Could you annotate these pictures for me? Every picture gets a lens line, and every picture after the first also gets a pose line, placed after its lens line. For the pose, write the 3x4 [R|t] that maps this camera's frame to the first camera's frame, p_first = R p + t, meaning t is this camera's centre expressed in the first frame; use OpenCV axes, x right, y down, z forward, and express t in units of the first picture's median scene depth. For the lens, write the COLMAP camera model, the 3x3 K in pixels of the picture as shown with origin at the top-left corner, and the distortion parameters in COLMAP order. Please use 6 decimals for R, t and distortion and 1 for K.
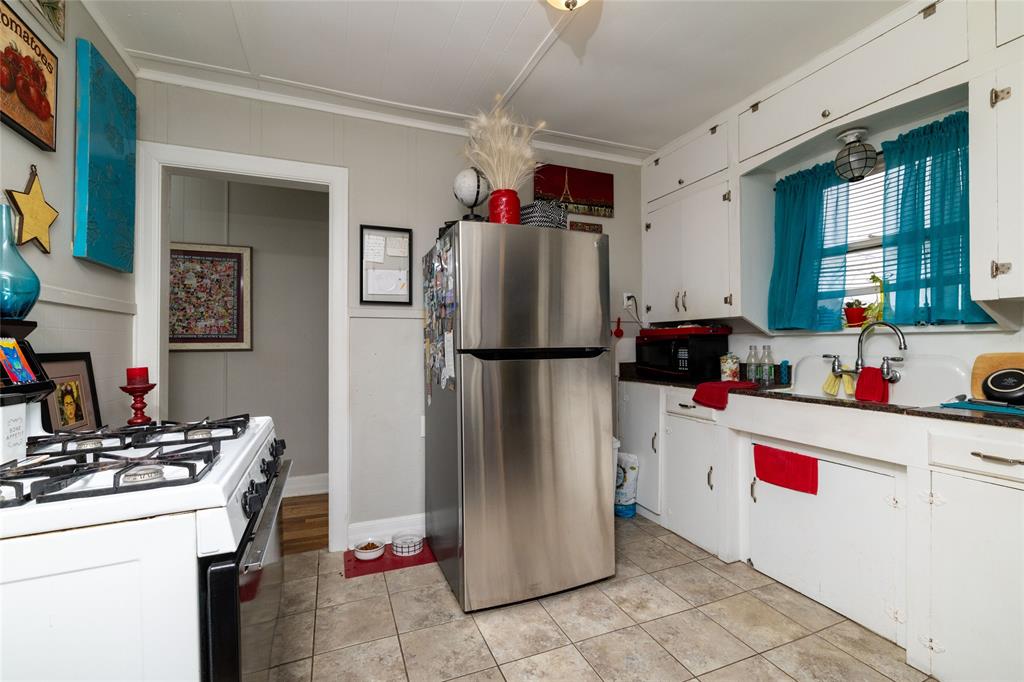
lens RADIAL K [[440.1, 0, 508.0], [0, 440.1, 339.6], [0, 0, 1]] dist [0.002306, 0.000349]
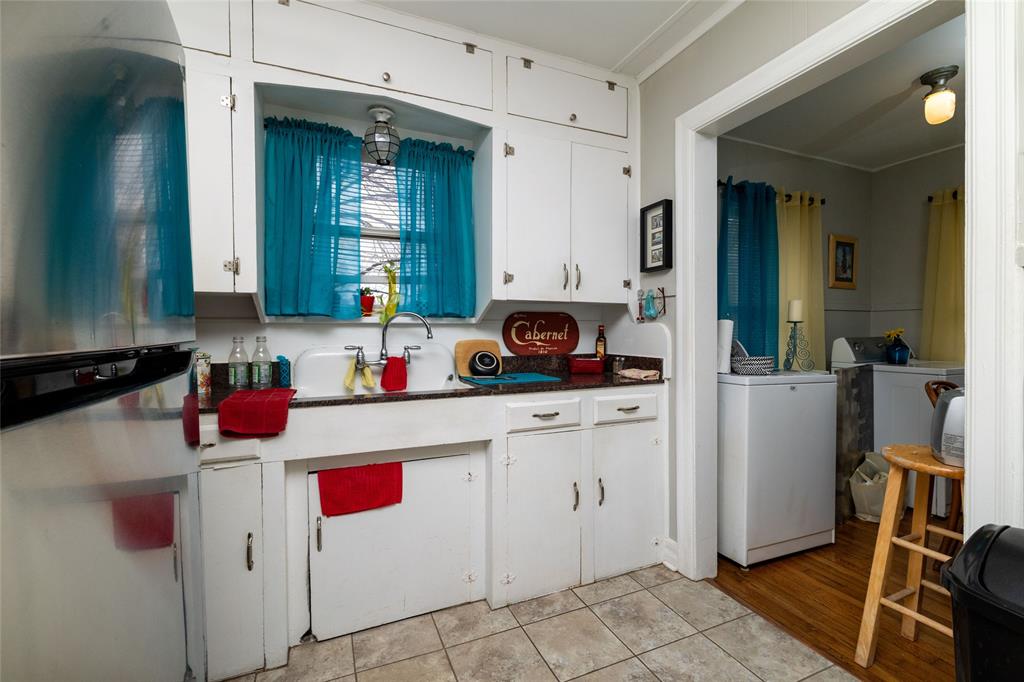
lens RADIAL K [[440.1, 0, 508.1], [0, 440.1, 339.5], [0, 0, 1]] dist [0.002306, 0.000349]
pose [[-0.012925, -0.014306, 0.999814, -0.180936], [-0.003590, 0.999892, 0.014260, 0.006902], [-0.999910, -0.003405, -0.012975, 0.738278]]
